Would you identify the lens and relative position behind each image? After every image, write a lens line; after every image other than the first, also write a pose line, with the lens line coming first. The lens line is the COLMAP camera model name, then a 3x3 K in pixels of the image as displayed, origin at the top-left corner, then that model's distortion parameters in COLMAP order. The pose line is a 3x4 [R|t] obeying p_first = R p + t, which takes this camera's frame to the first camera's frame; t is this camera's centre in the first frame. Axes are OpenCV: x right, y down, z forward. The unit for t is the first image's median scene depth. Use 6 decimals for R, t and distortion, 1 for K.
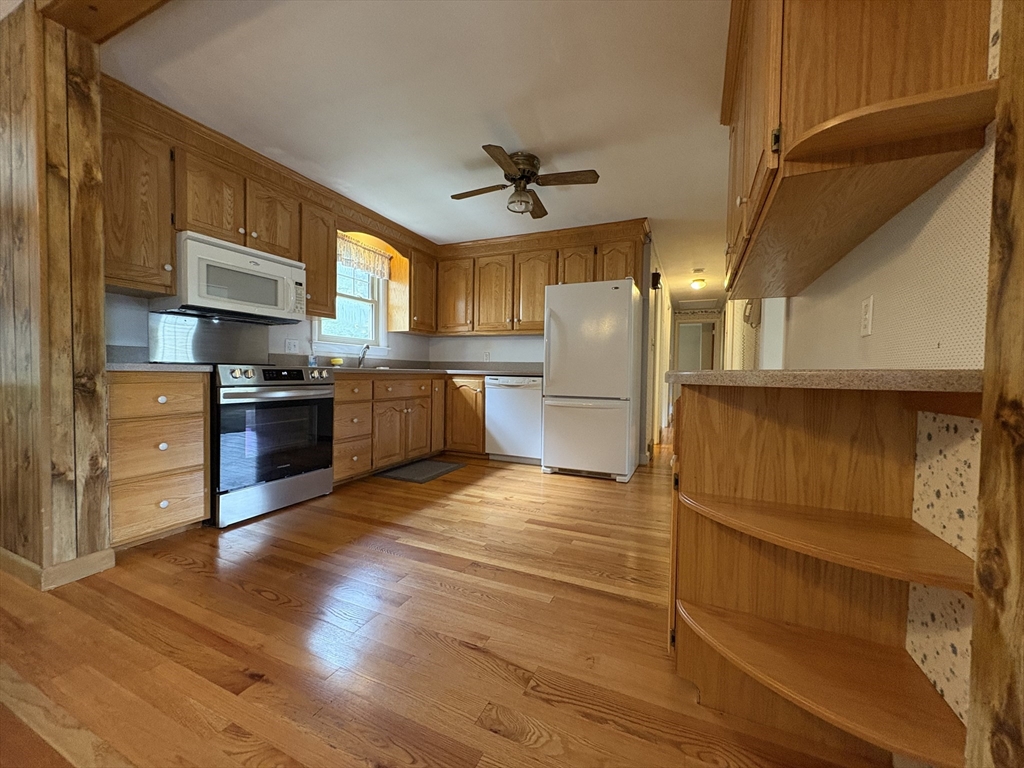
lens RADIAL K [[405.9, 0, 512.5], [0, 405.9, 384.4], [0, 0, 1]] dist [-0.000103, 0.000430]
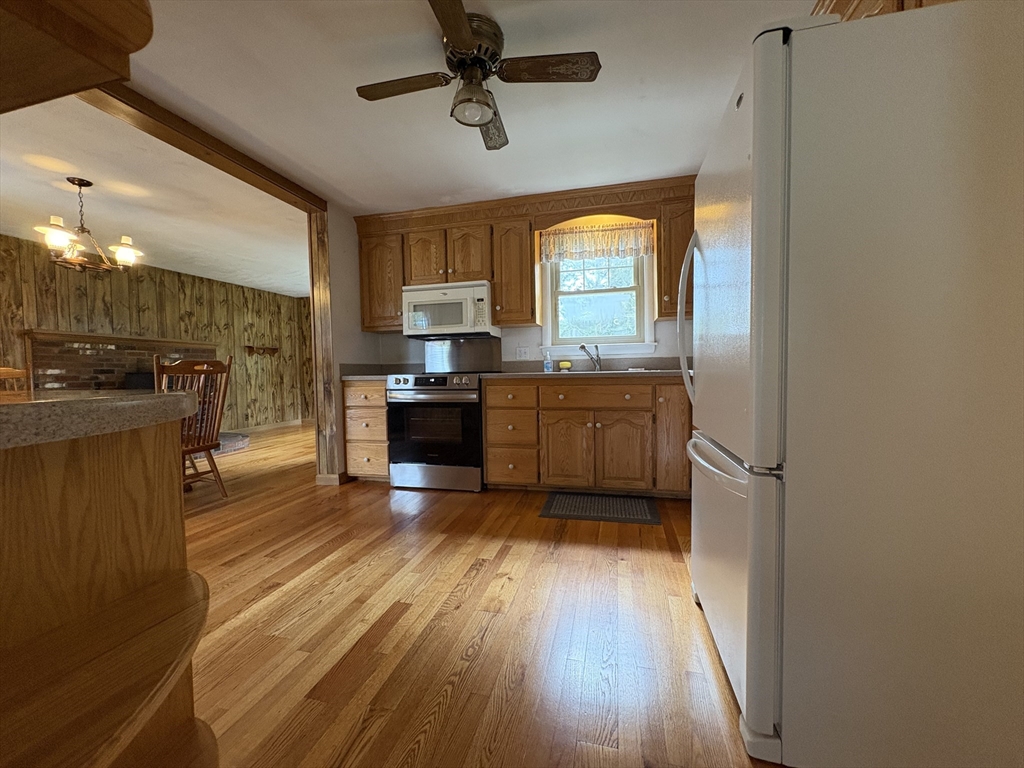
lens RADIAL K [[405.9, 0, 512.7], [0, 405.9, 384.6], [0, 0, 1]] dist [-0.000103, 0.000430]
pose [[0.173612, 0.015617, -0.984690, 0.600613], [-0.007927, 0.999864, 0.014460, -0.028785], [0.984782, 0.005295, 0.173712, 0.885281]]
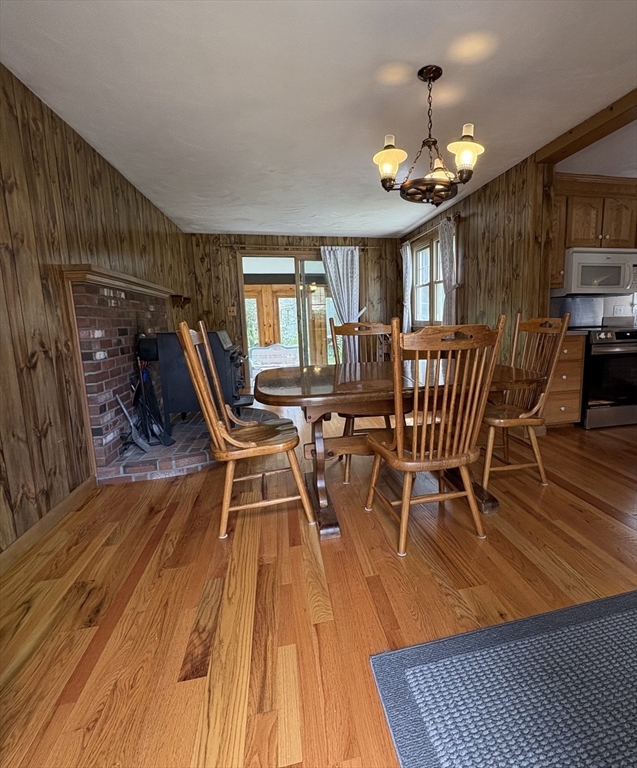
lens RADIAL K [[390.0, 0, 369.7], [0, 390.0, 374.7], [0, 0, 1]] dist [0.000541, -0.000503]
pose [[0.610720, 0.085348, -0.787233, -0.017511], [0.009144, 0.993348, 0.114788, -0.044561], [0.791794, -0.077302, 0.605877, -0.496462]]
